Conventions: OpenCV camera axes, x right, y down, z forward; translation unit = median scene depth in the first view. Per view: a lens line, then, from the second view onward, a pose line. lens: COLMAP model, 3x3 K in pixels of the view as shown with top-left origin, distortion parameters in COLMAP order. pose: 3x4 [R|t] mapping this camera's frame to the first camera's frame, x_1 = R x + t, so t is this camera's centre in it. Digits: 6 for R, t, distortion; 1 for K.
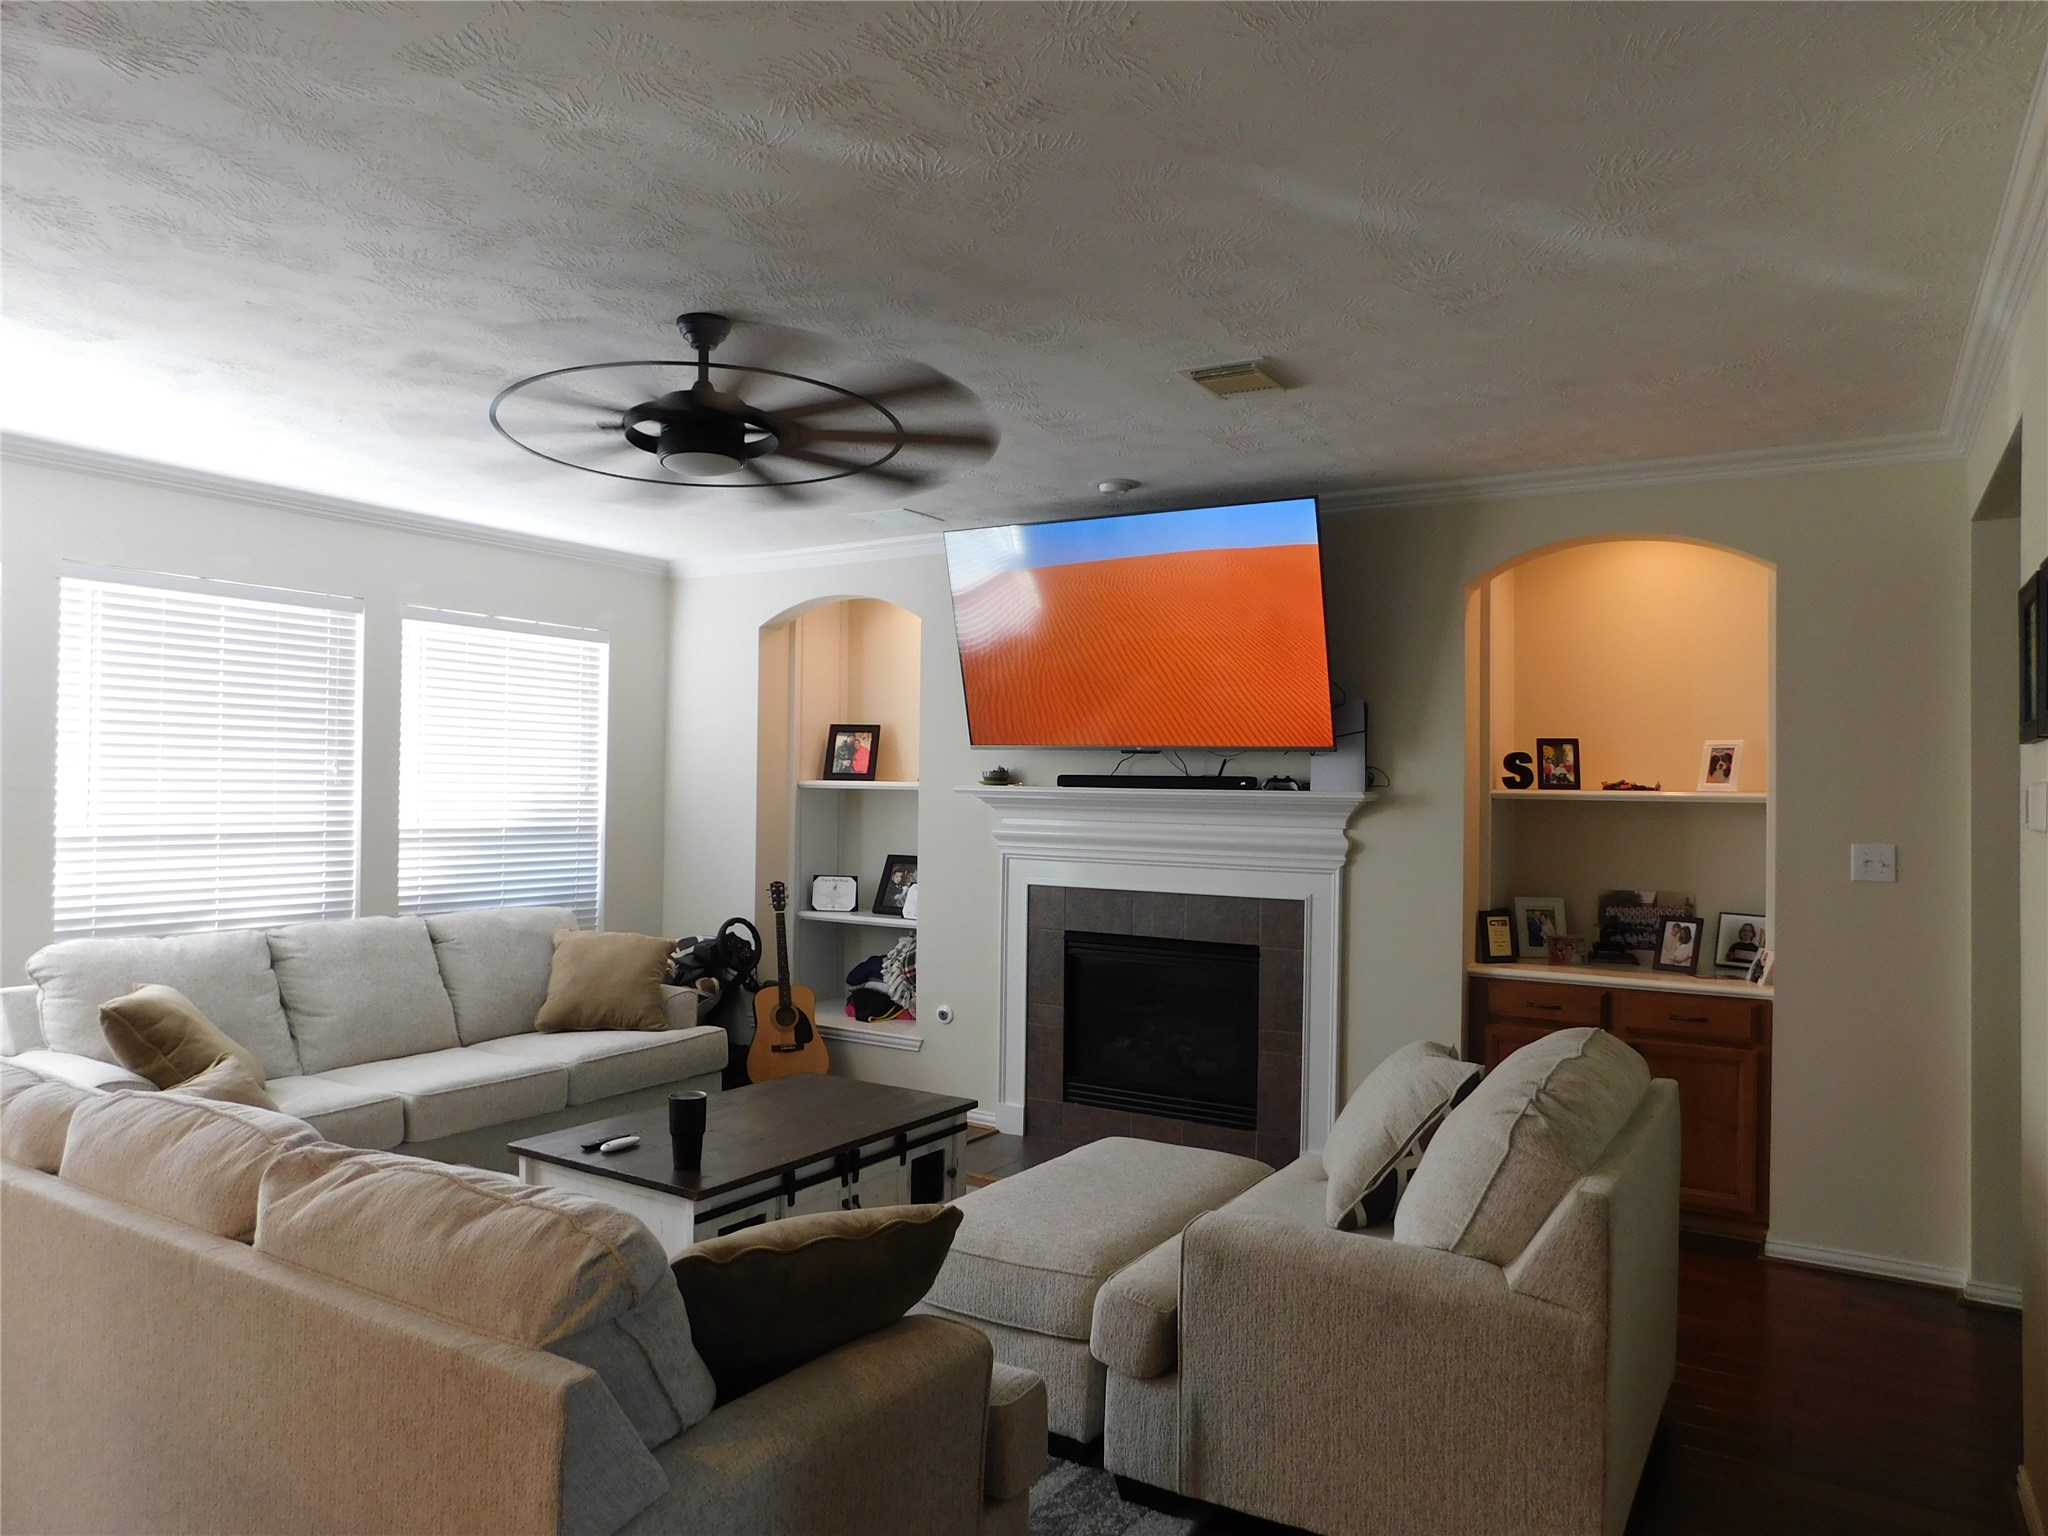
lens RADIAL K [[1346.9, 0, 1031.6], [0, 1346.9, 766.4], [0, 0, 1]] dist [-0.051461, 0.028356]
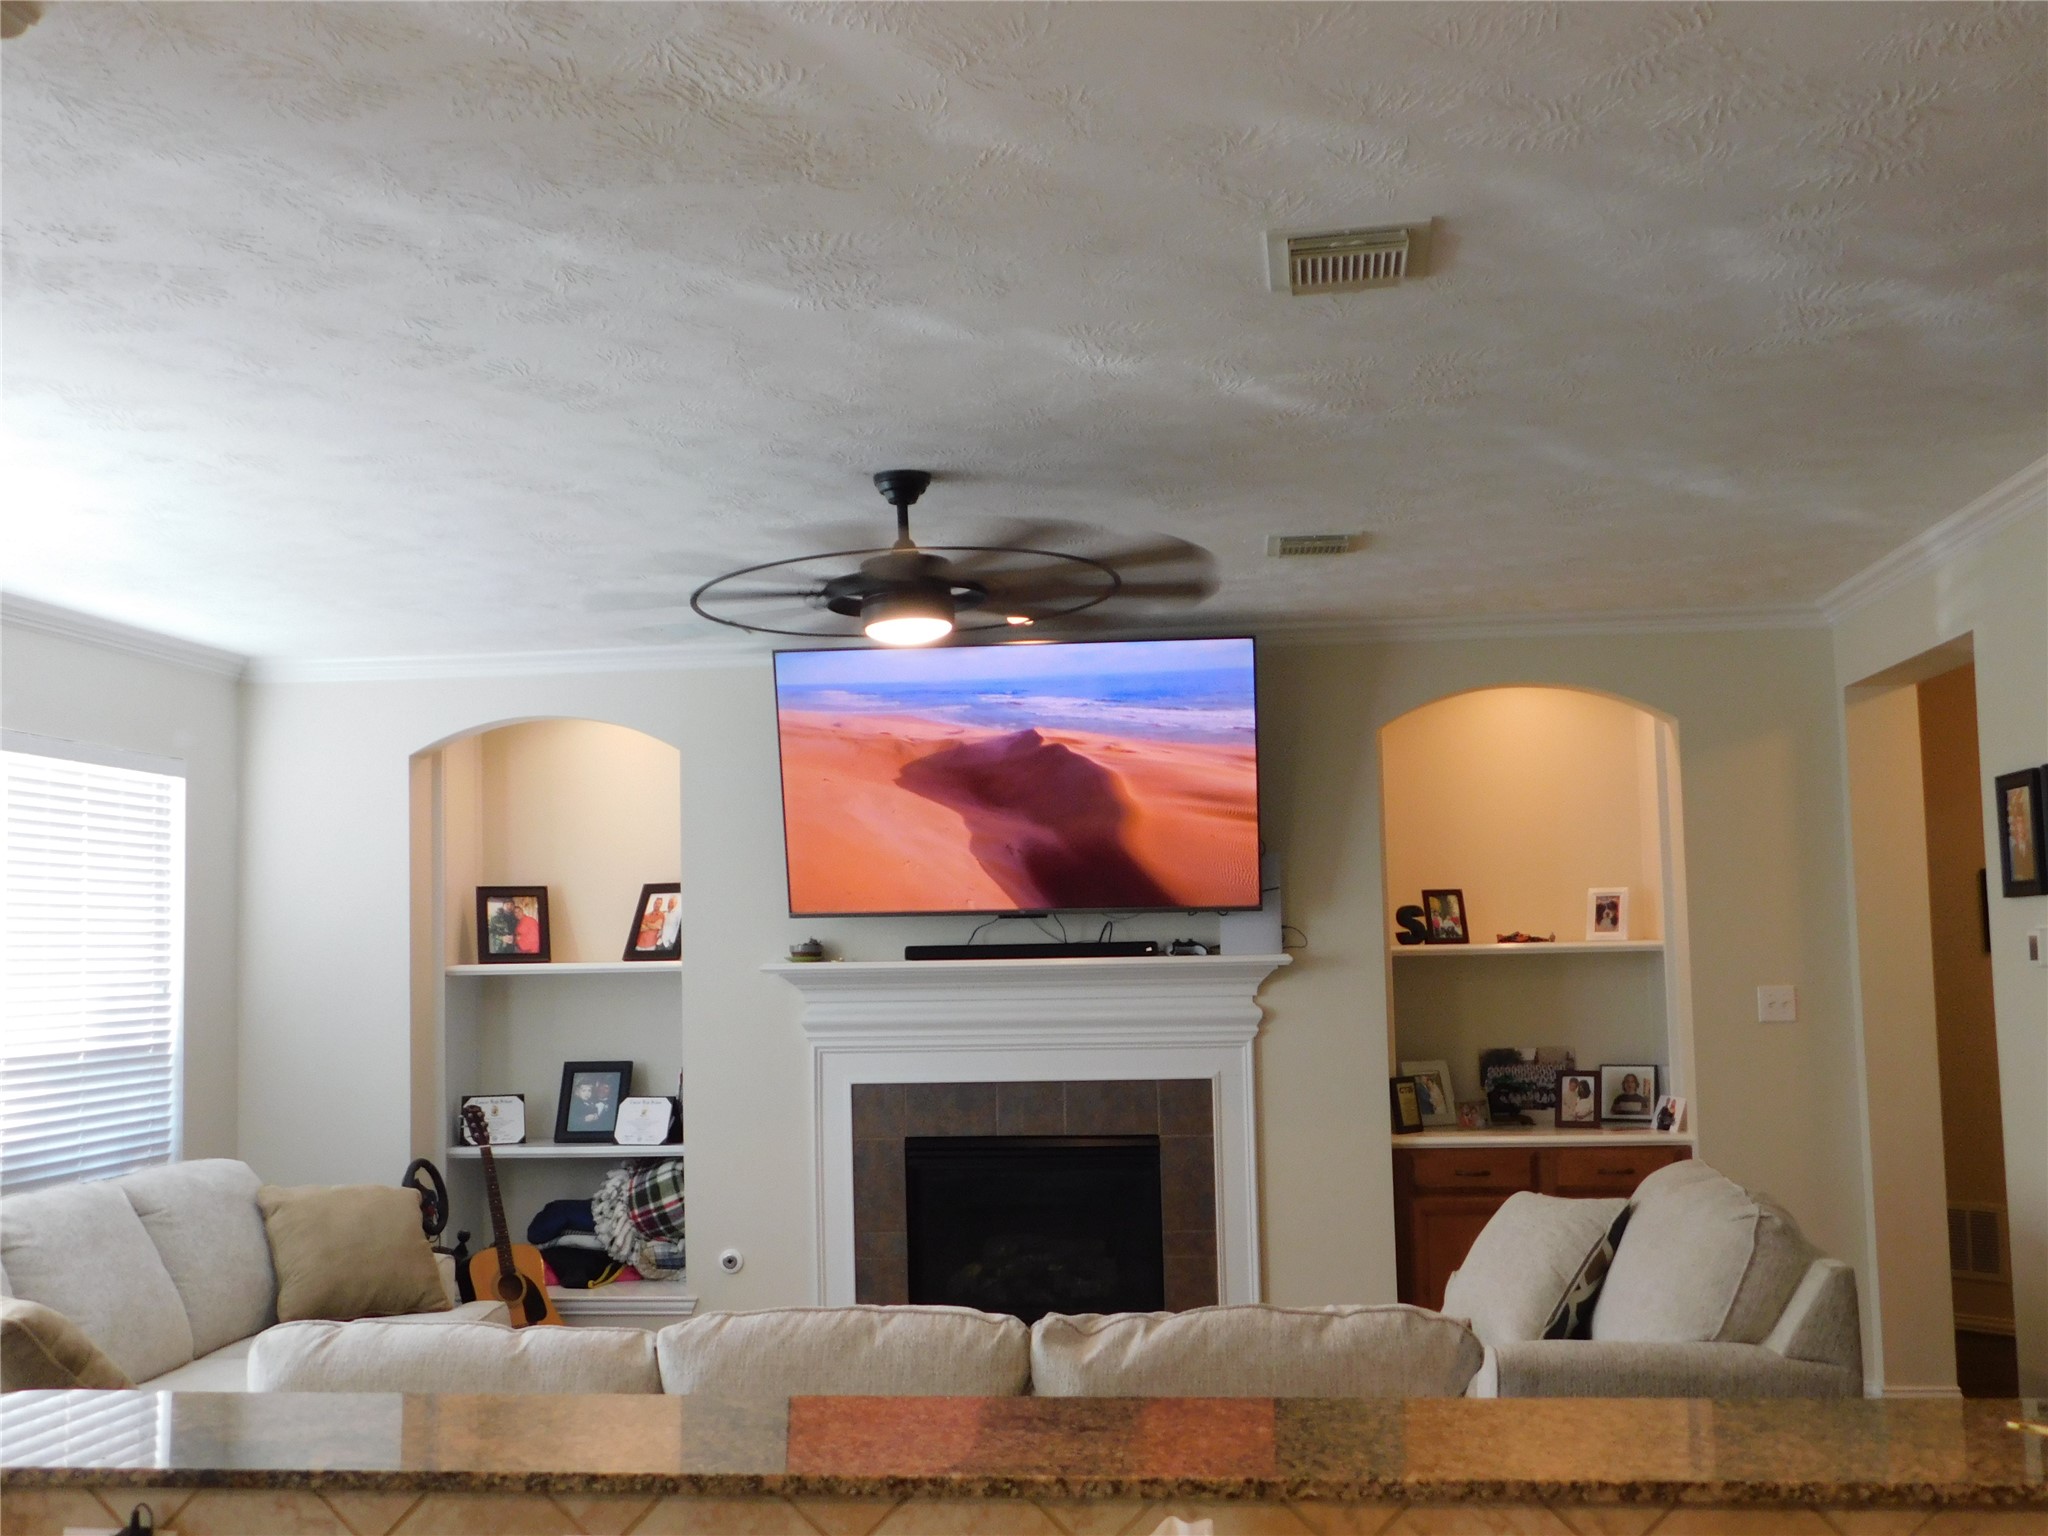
lens RADIAL K [[2141.9, 0, 1035.0], [0, 2141.9, 770.3], [0, 0, 1]] dist [-0.007367, 0.000000]
pose [[0.903529, 0.000349, 0.428526, -0.511401], [0.027926, 0.997826, -0.059693, -0.022564], [-0.427615, 0.065901, 0.901556, -0.240471]]
